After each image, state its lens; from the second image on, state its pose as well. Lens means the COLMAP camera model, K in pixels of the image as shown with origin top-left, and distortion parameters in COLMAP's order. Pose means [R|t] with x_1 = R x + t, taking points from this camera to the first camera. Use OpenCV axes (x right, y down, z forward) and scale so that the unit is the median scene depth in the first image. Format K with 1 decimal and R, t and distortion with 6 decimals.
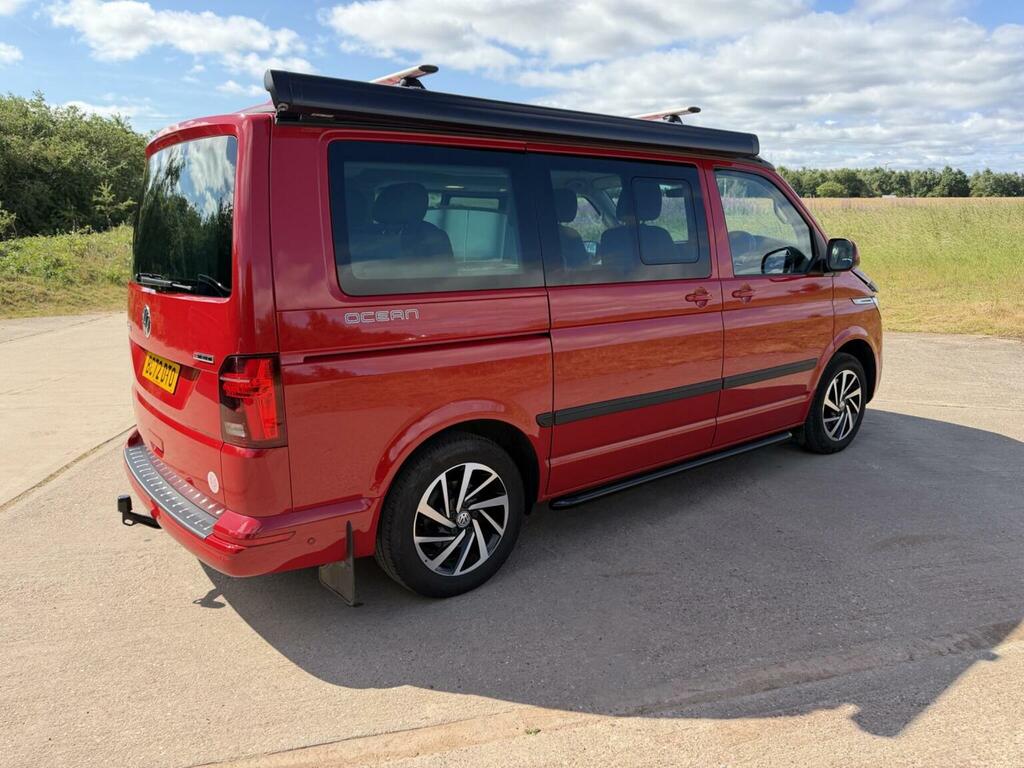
lens RADIAL K [[721.6, 0, 517.5], [0, 721.6, 382.6], [0, 0, 1]] dist [0.000596, -0.010506]
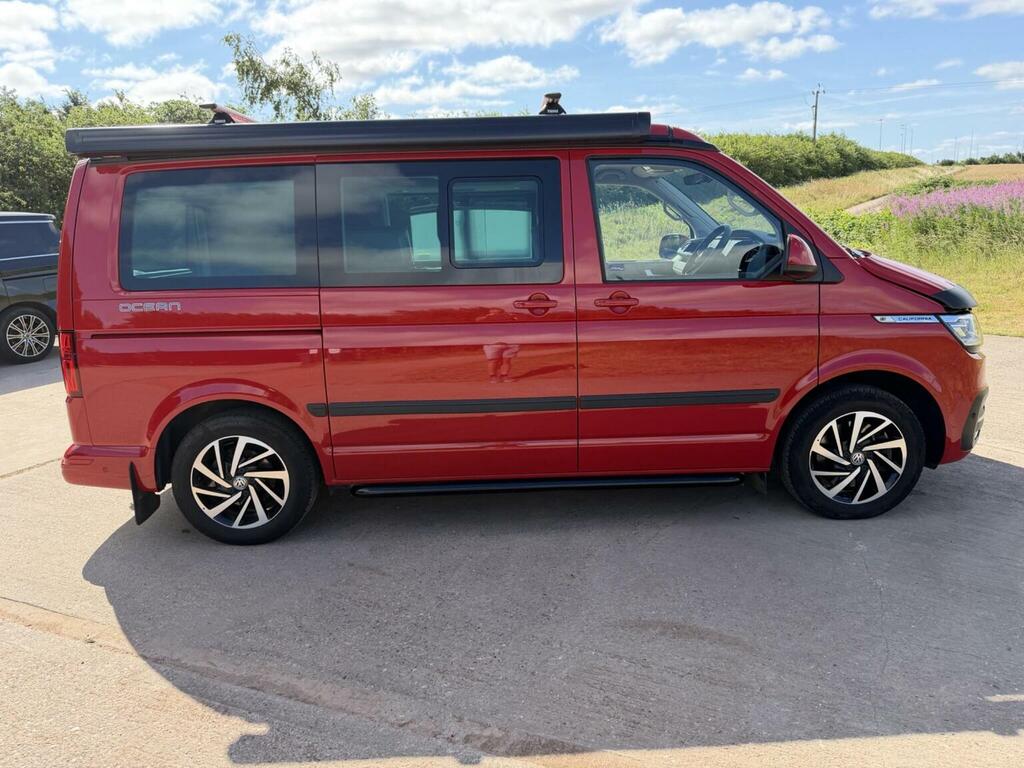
lens RADIAL K [[721.6, 0, 507.1], [0, 721.6, 385.8], [0, 0, 1]] dist [0.000596, -0.010506]
pose [[0.790904, 0.109318, -0.602097, 0.997108], [-0.096393, 0.993887, 0.053831, -0.077876], [0.604301, 0.015463, 0.796606, 0.323362]]
